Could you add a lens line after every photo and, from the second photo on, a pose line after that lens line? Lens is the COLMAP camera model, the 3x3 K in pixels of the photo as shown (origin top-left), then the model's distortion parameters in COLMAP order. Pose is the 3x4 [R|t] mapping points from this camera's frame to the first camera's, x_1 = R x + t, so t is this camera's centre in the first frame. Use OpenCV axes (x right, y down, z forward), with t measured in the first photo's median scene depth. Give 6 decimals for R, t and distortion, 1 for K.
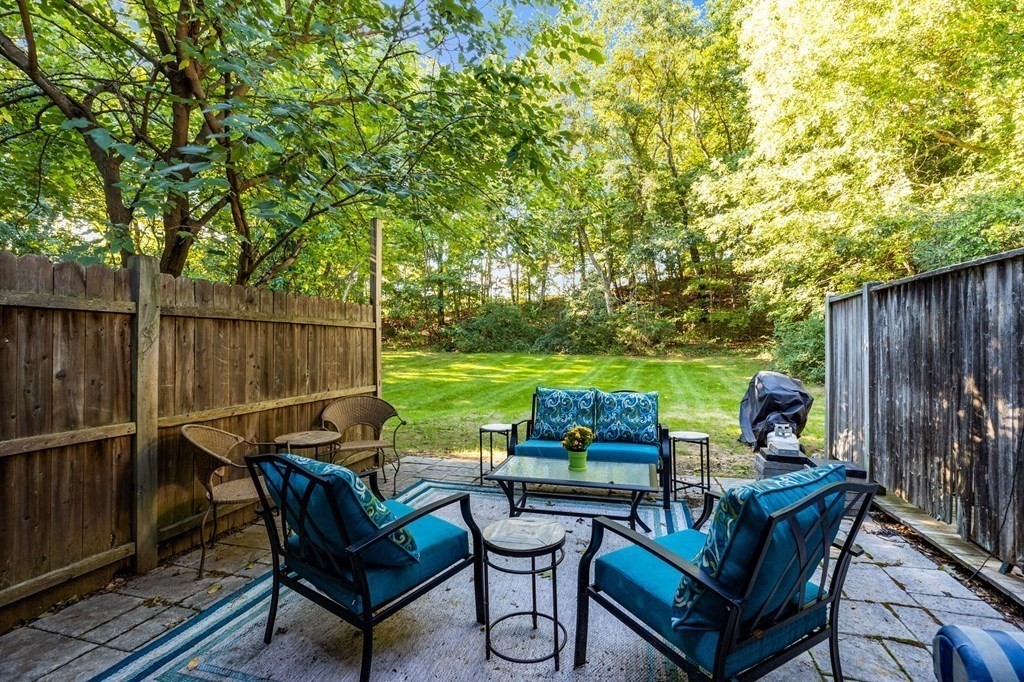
lens RADIAL K [[467.8, 0, 513.1], [0, 467.8, 342.7], [0, 0, 1]] dist [0.001176, 0.001508]
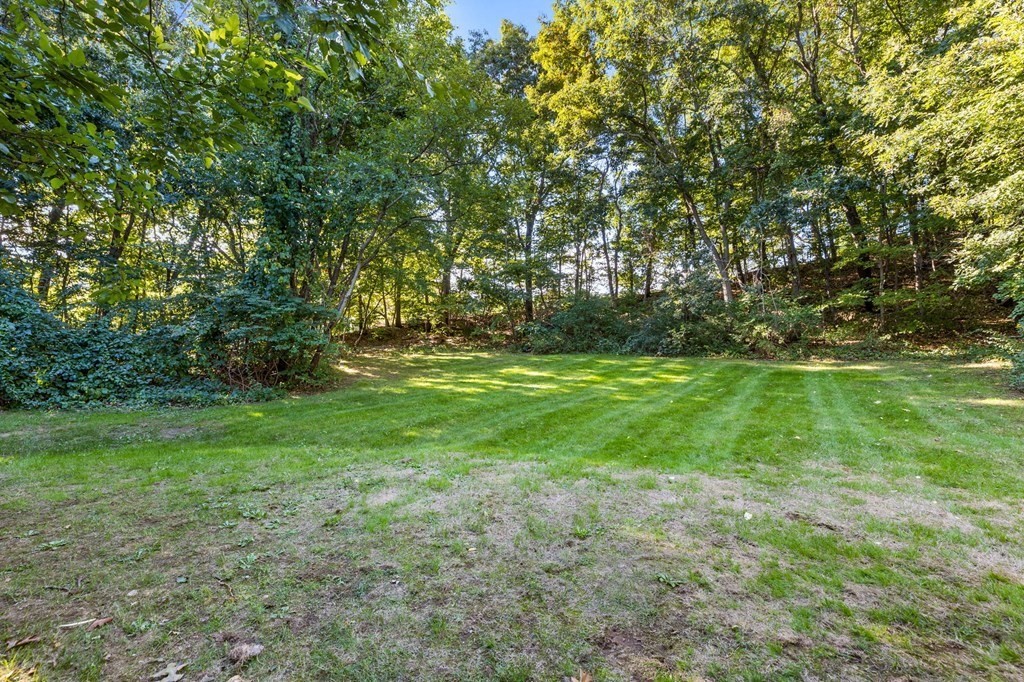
lens RADIAL K [[467.8, 0, 513.1], [0, 467.8, 342.7], [0, 0, 1]] dist [0.001176, 0.001508]
pose [[0.967240, -0.000100, -0.253865, 0.086396], [-0.000751, 0.999994, -0.003257, 0.005812], [0.253864, 0.003341, 0.967234, 0.230787]]
